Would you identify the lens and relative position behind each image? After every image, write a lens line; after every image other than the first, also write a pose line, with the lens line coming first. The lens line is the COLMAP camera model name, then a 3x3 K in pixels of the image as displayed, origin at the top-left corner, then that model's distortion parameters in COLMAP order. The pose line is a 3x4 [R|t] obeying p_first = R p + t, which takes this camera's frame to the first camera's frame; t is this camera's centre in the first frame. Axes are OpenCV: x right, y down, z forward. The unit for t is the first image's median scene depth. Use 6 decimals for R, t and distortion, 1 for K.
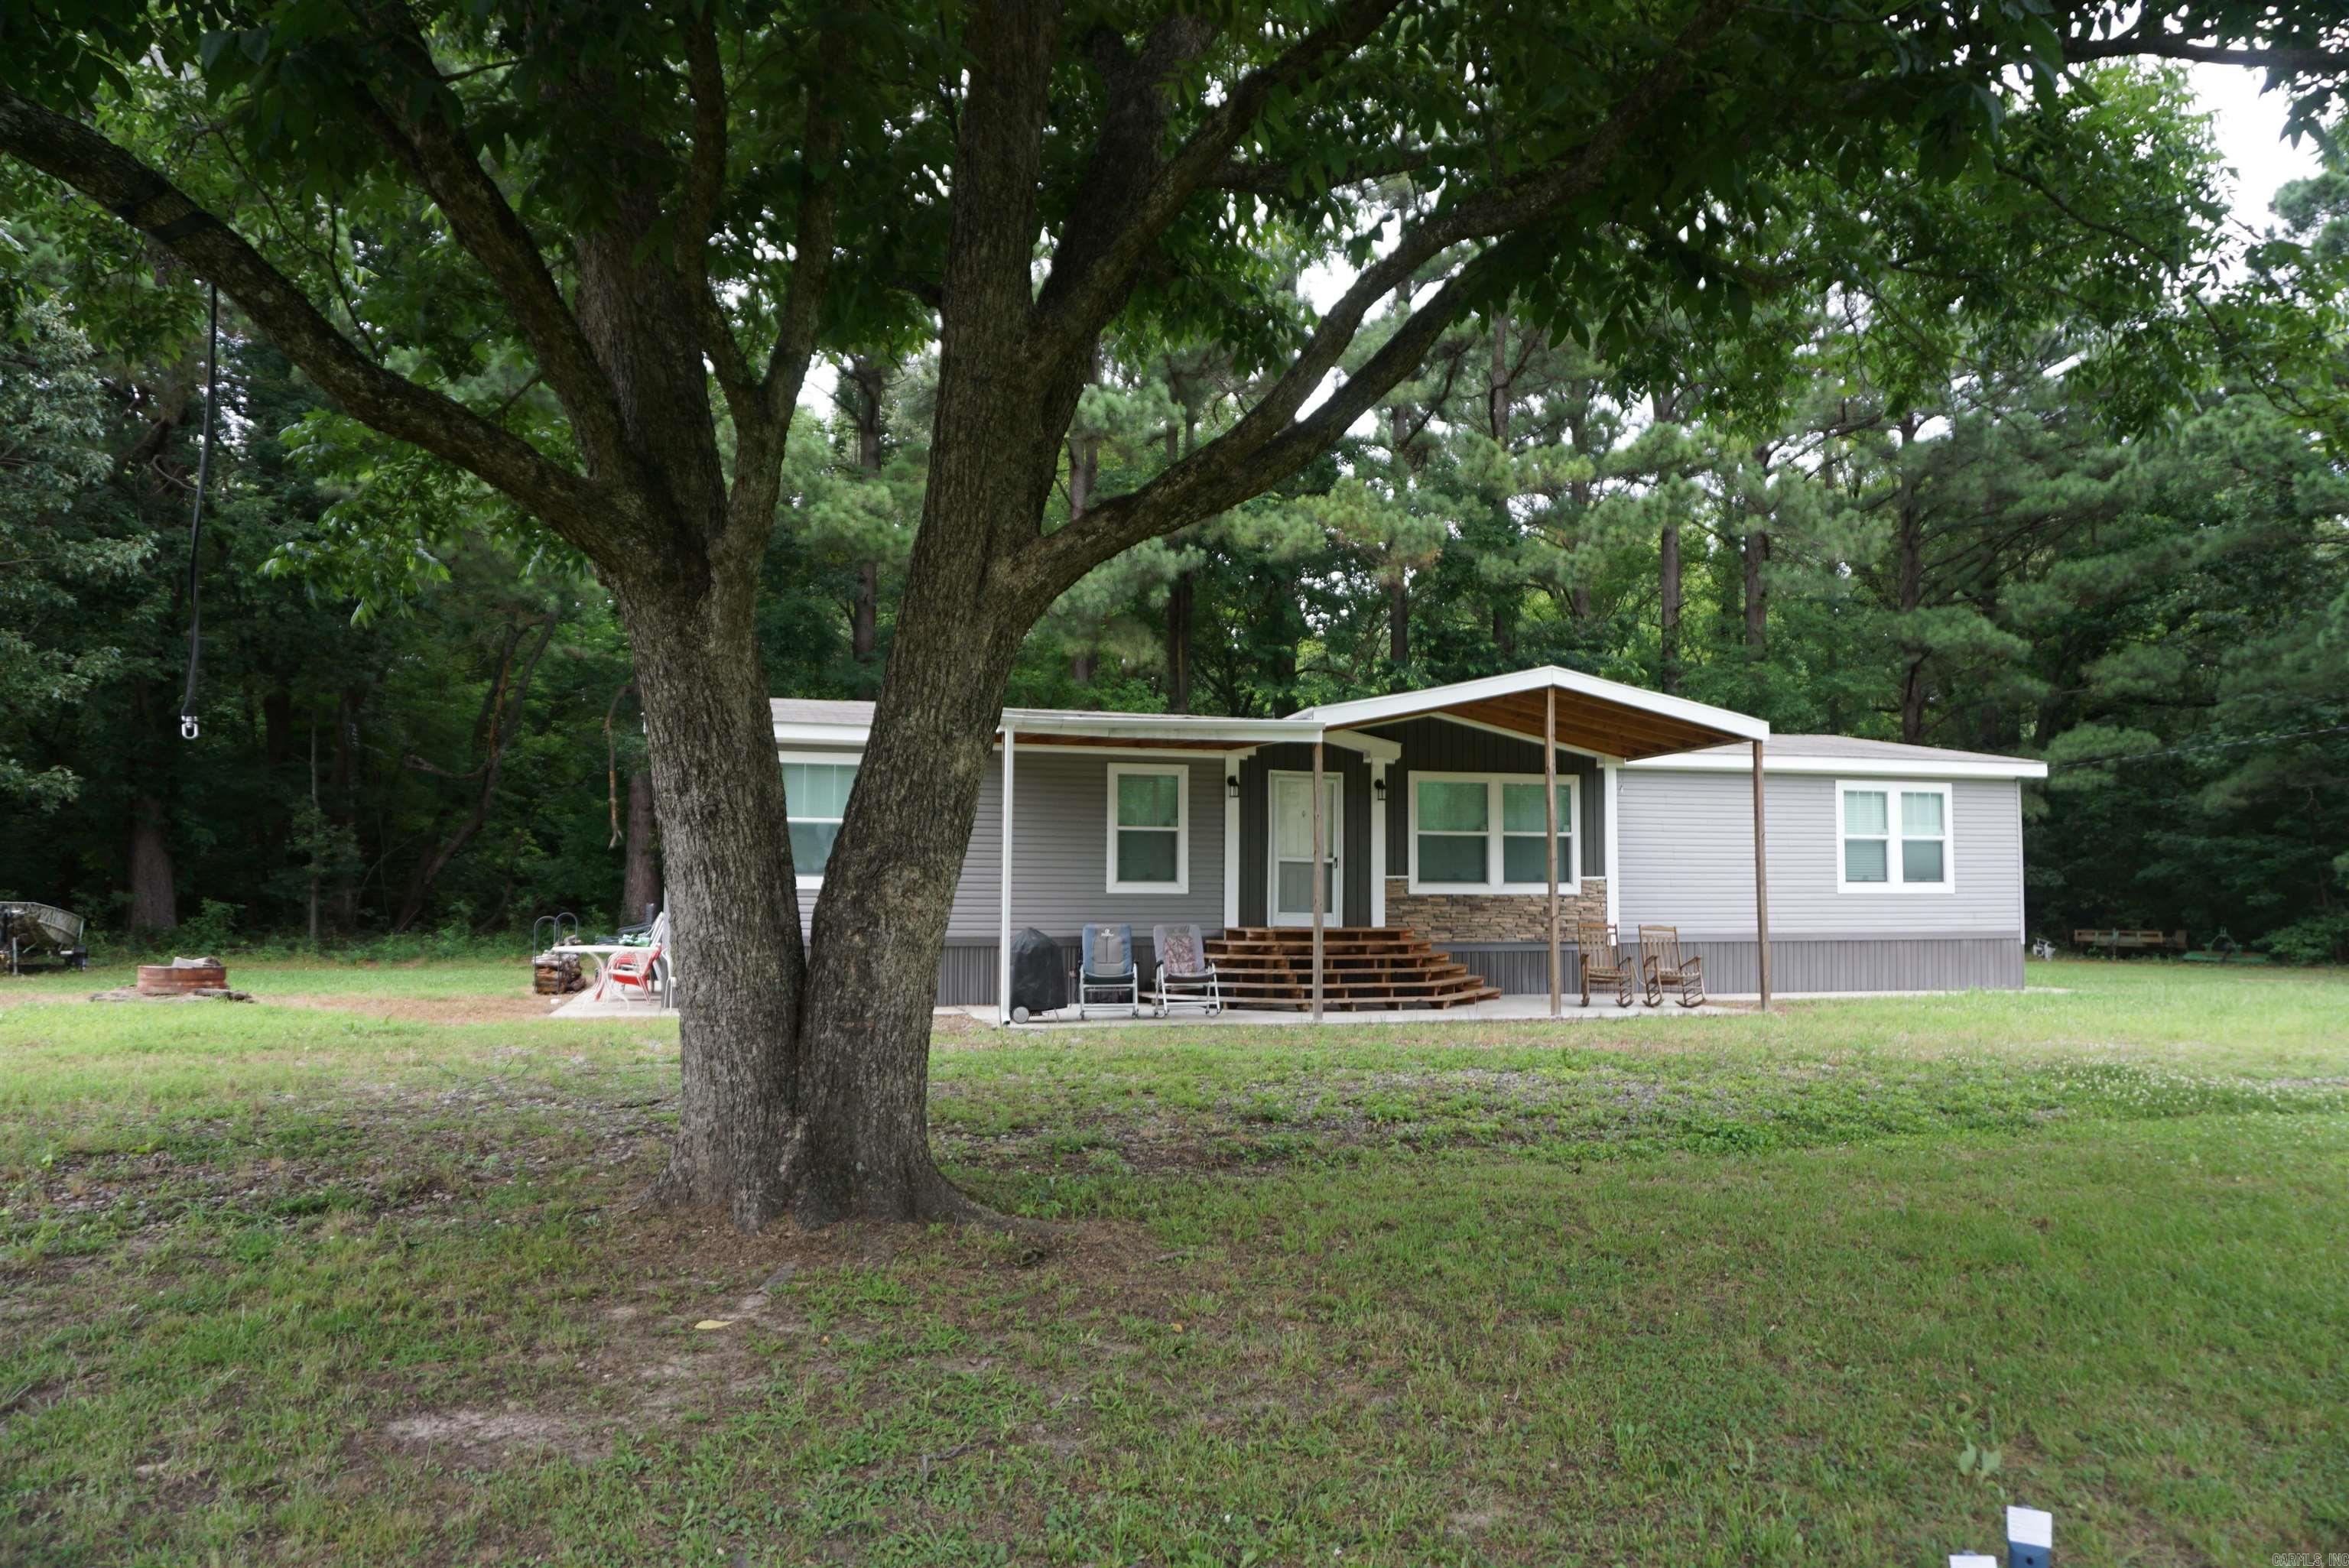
lens RADIAL K [[1576.5, 0, 1182.4], [0, 1576.5, 782.8], [0, 0, 1]] dist [-0.059233, 0.006172]
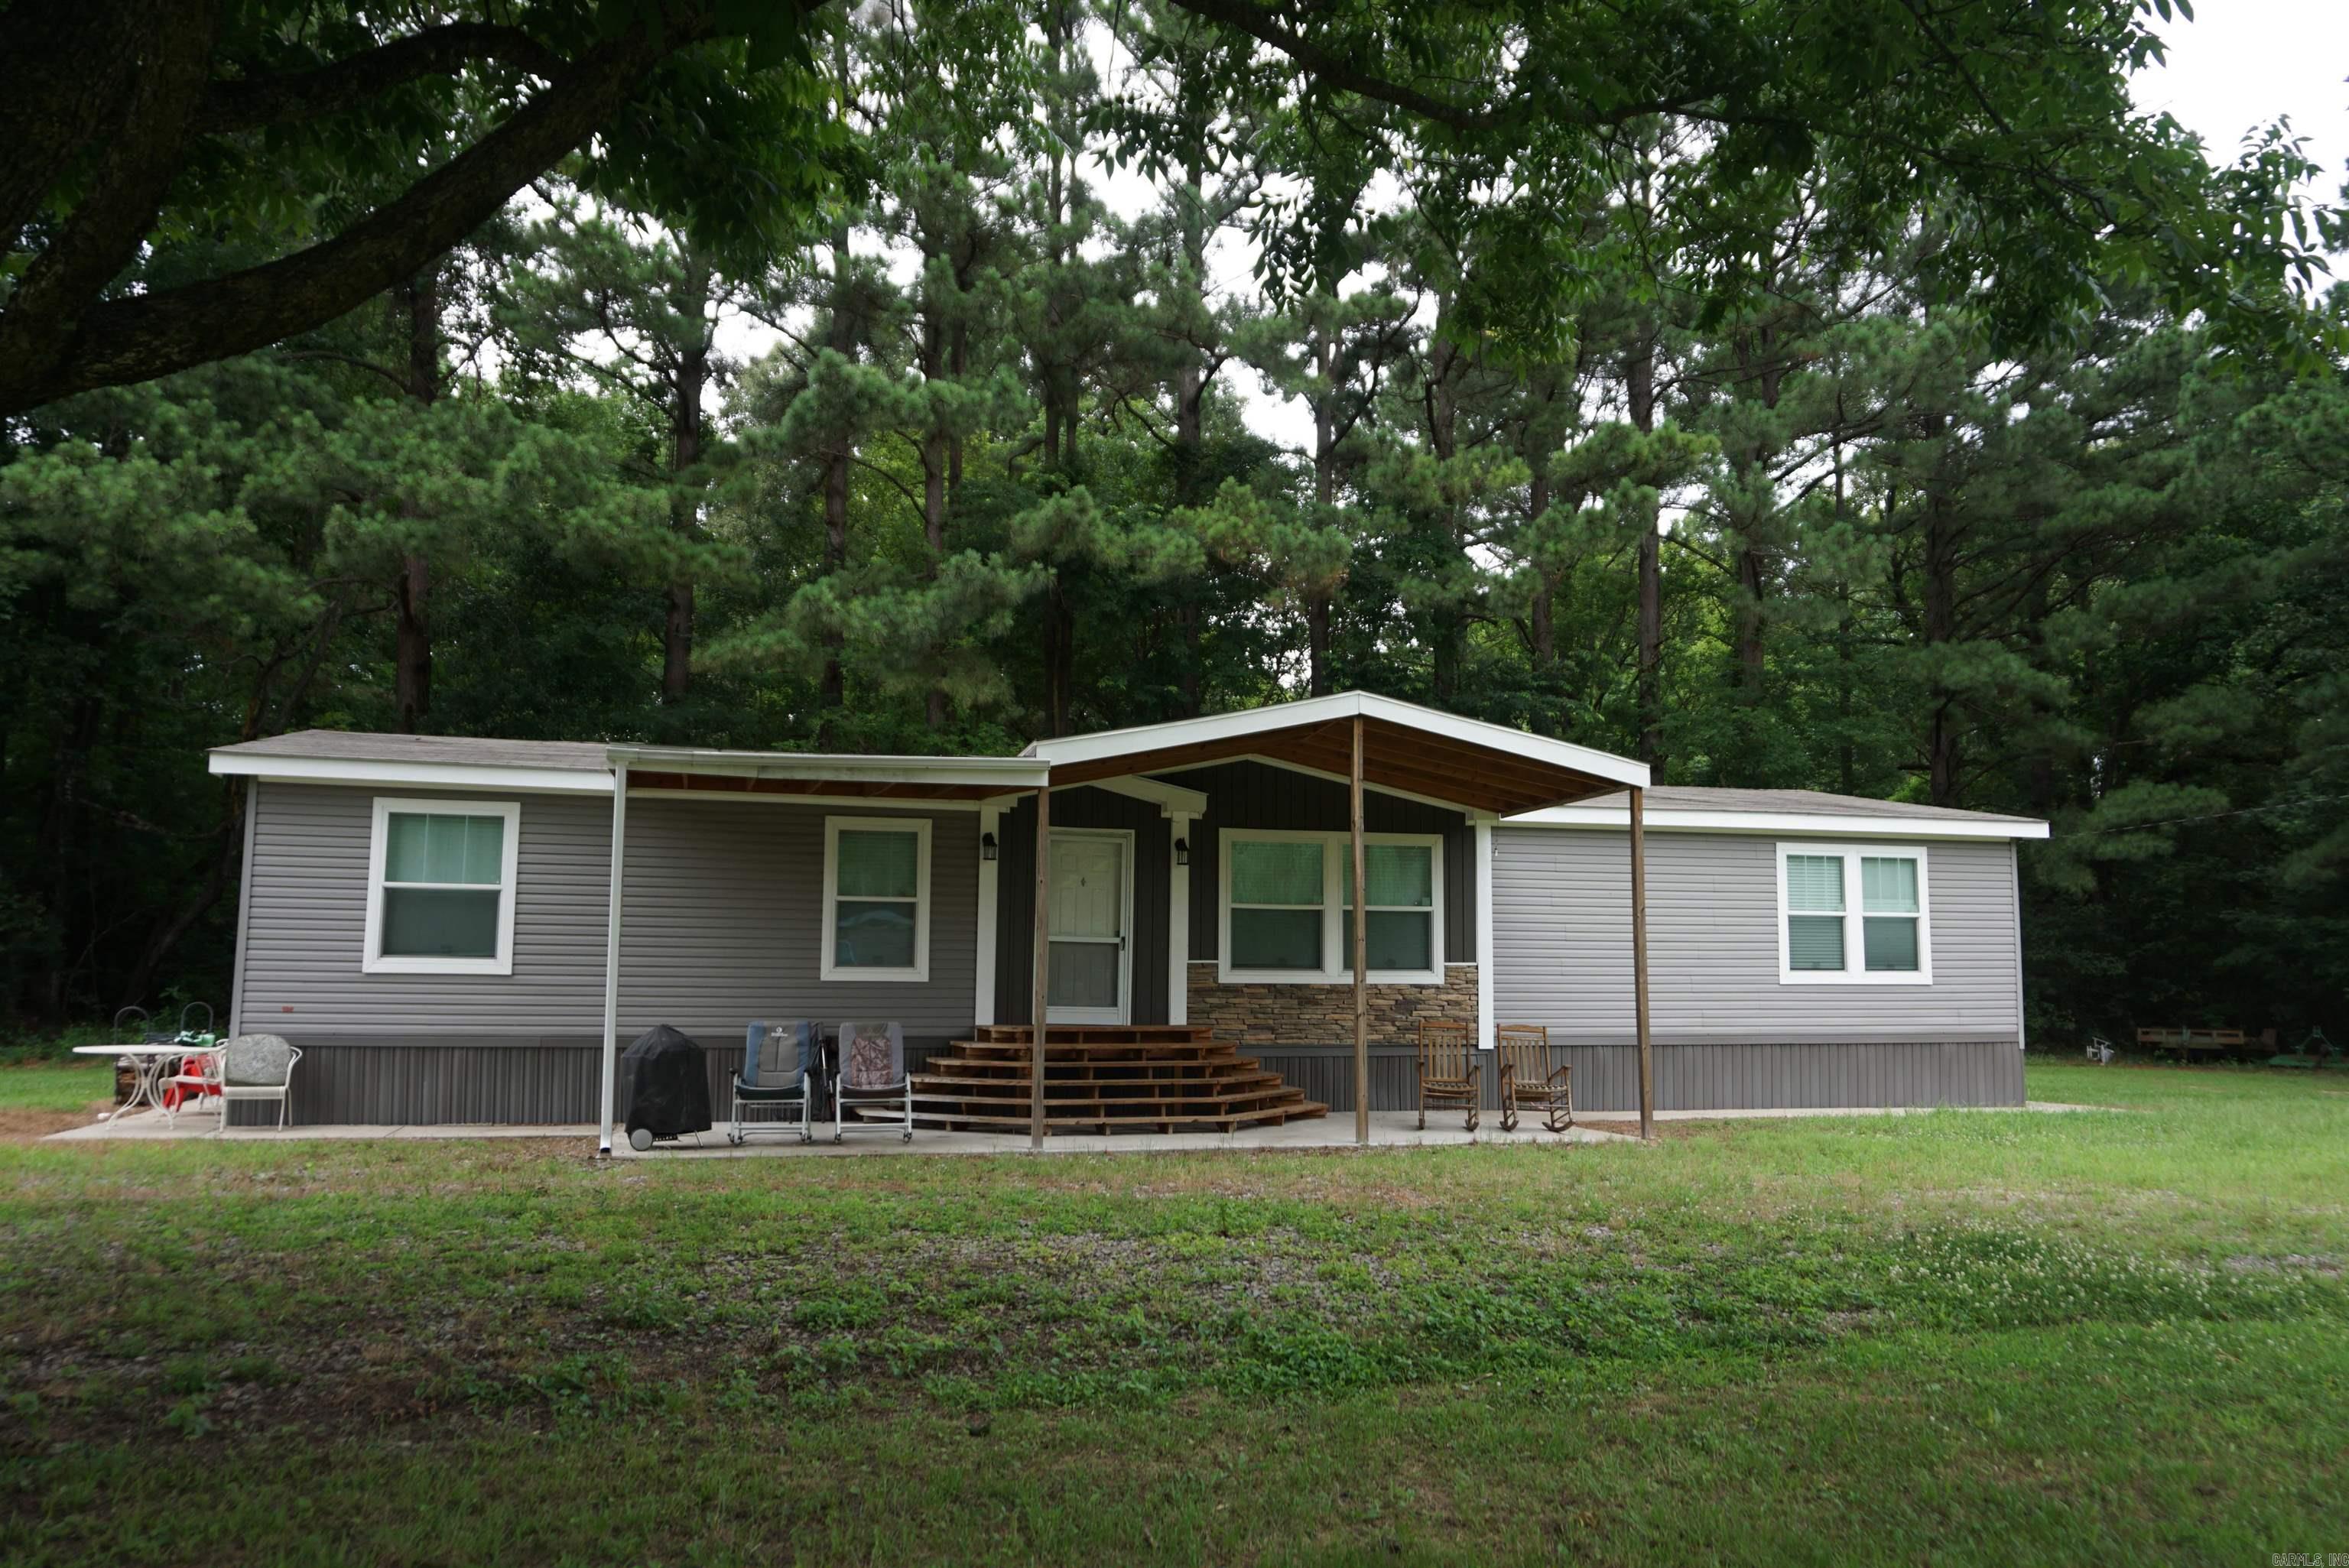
lens RADIAL K [[1770.8, 0, 1171.4], [0, 1770.8, 772.7], [0, 0, 1]] dist [-0.033141, -0.009801]
pose [[0.999990, 0.002841, -0.003569, 0.110666], [-0.003004, 0.998915, -0.046470, 0.005703], [0.003433, 0.046480, 0.998913, 0.092918]]
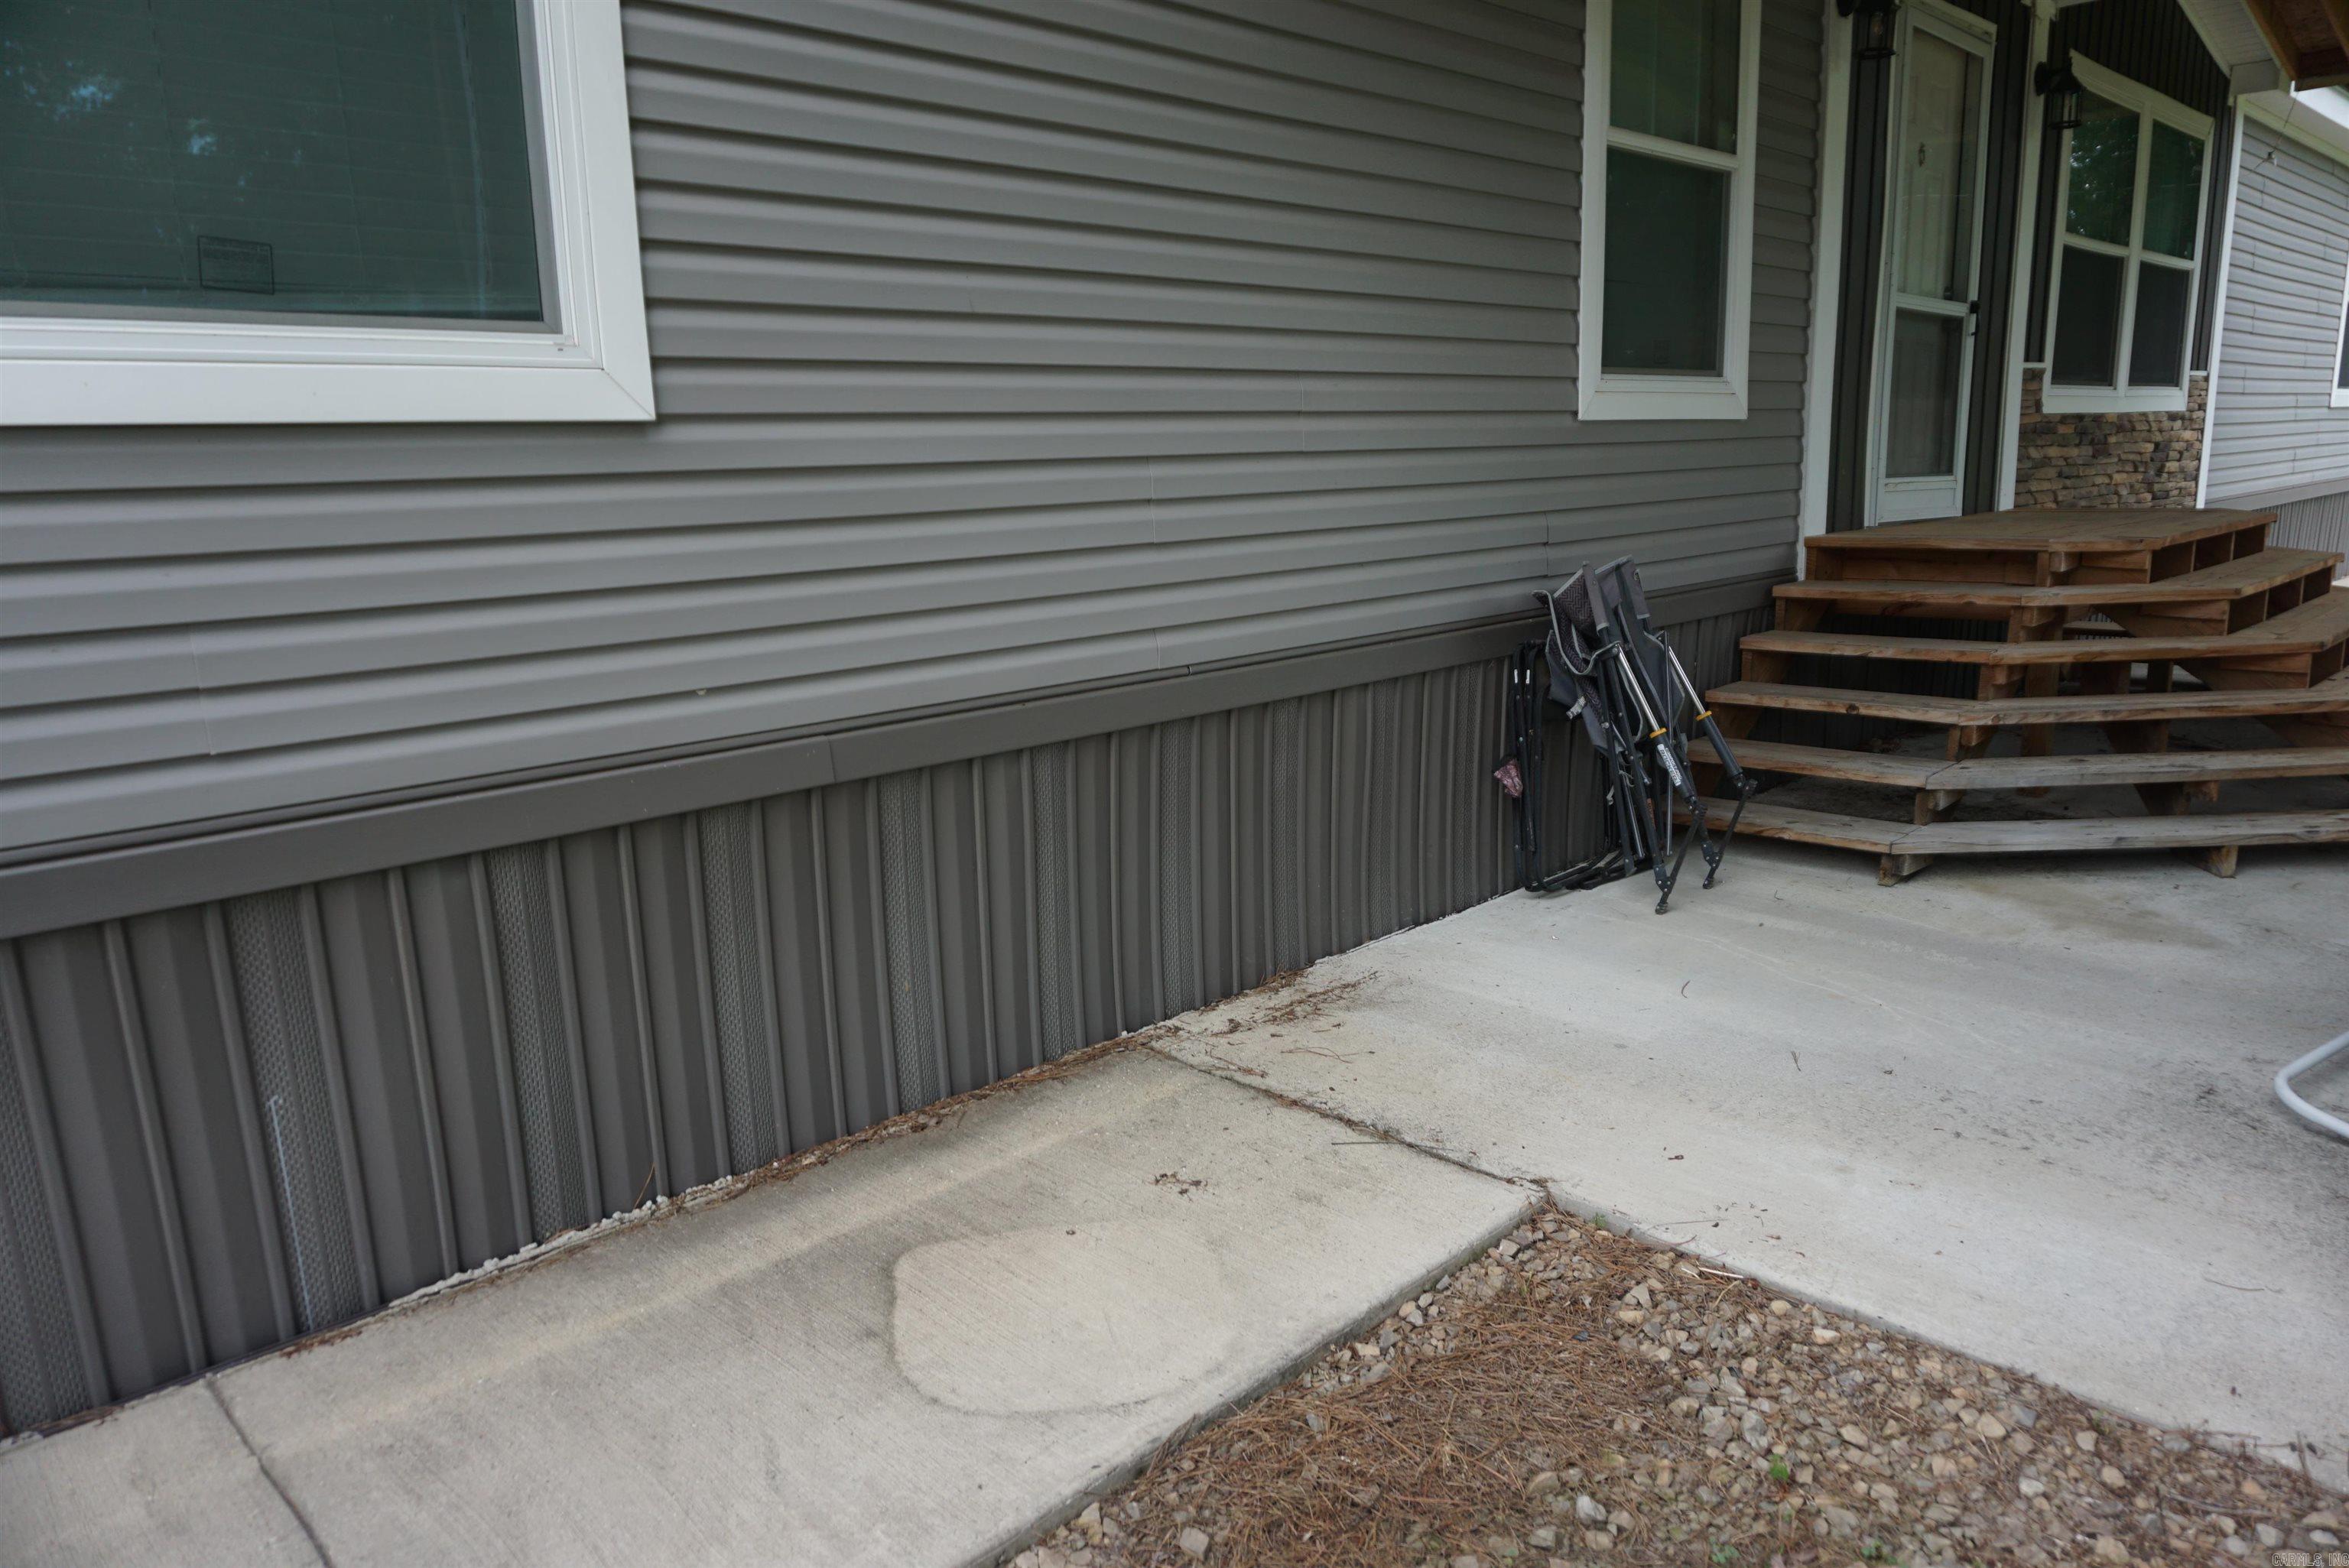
lens RADIAL K [[1576.5, 0, 1169.3], [0, 1576.5, 800.7], [0, 0, 1]] dist [-0.059233, 0.006172]
pose [[0.857303, -0.139734, 0.495486, -0.190130], [-0.001875, 0.961605, 0.274430, 0.051478], [-0.514809, -0.236198, 0.824125, 0.697681]]
